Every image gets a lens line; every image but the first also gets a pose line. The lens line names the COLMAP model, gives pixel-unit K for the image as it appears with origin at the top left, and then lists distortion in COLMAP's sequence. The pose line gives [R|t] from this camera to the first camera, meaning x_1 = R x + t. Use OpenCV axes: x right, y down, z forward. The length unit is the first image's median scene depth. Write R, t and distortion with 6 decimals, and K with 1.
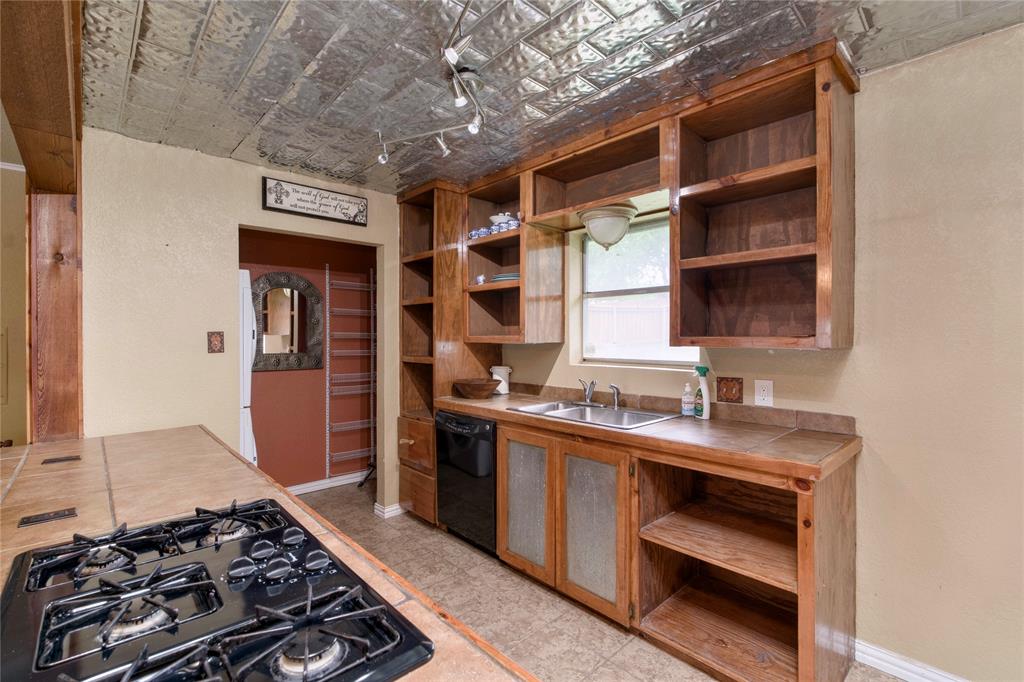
lens RADIAL K [[464.4, 0, 519.2], [0, 464.4, 339.1], [0, 0, 1]] dist [-0.005408, -0.000467]
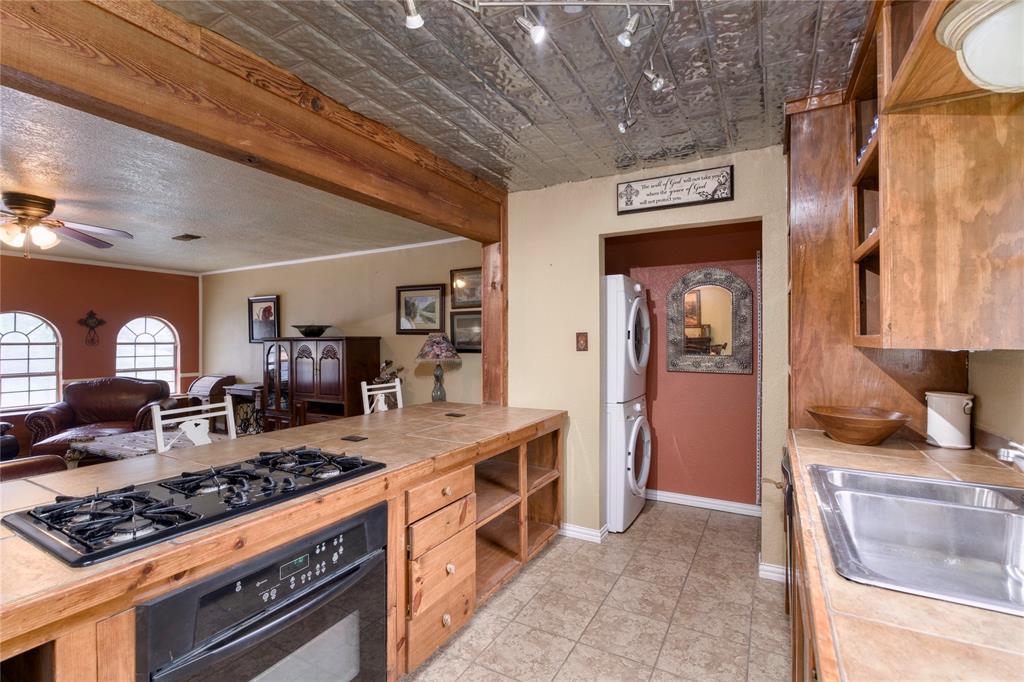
lens RADIAL K [[464.4, 0, 511.7], [0, 464.4, 339.3], [0, 0, 1]] dist [-0.005408, -0.000467]
pose [[0.286973, 0.002249, -0.957936, 0.361070], [-0.005942, 0.999982, 0.000567, 0.000356], [0.957920, 0.005529, 0.286981, 0.445776]]
